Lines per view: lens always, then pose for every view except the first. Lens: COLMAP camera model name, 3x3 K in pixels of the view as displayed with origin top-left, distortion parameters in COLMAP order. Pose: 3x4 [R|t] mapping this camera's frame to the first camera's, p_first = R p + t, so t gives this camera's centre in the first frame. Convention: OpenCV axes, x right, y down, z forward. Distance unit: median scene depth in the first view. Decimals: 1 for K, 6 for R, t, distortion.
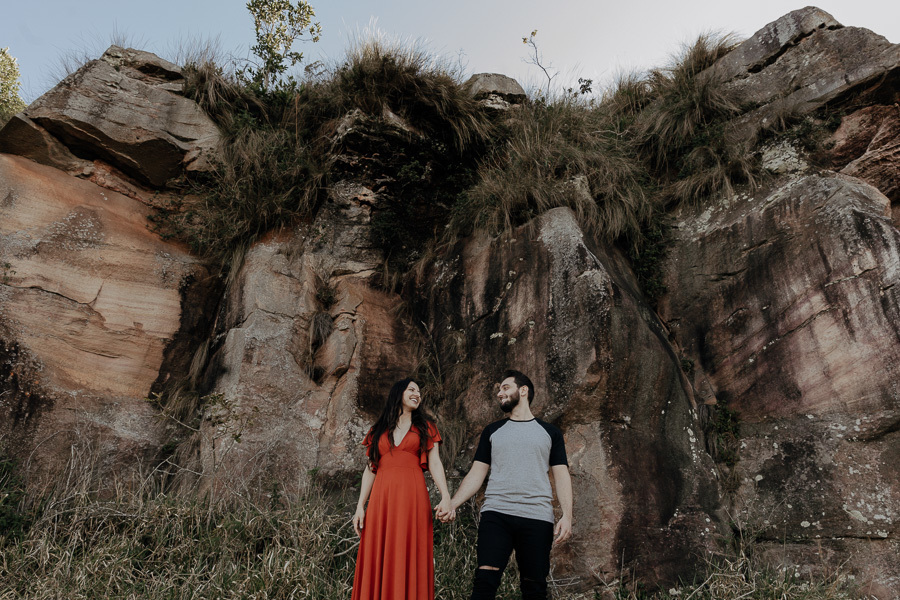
lens RADIAL K [[702.4, 0, 450.0], [0, 702.4, 300.0], [0, 0, 1]] dist [0.002701, -0.010292]
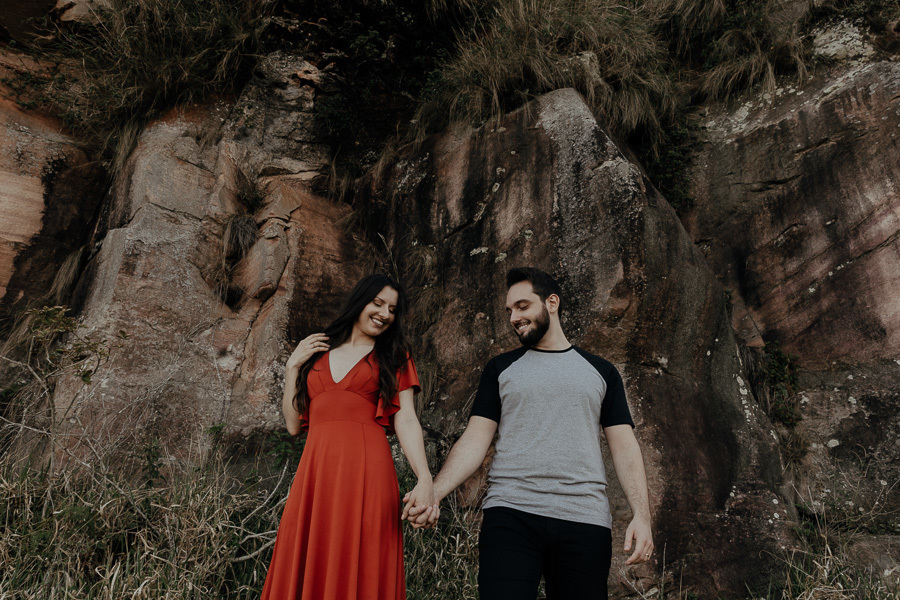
lens RADIAL K [[702.4, 0, 450.0], [0, 702.4, 300.0], [0, 0, 1]] dist [0.002701, -0.010292]
pose [[0.997800, 0.020822, 0.062949, -0.010007], [-0.024598, 0.997906, 0.059814, 0.056611], [-0.061572, -0.061231, 0.996223, 0.245733]]
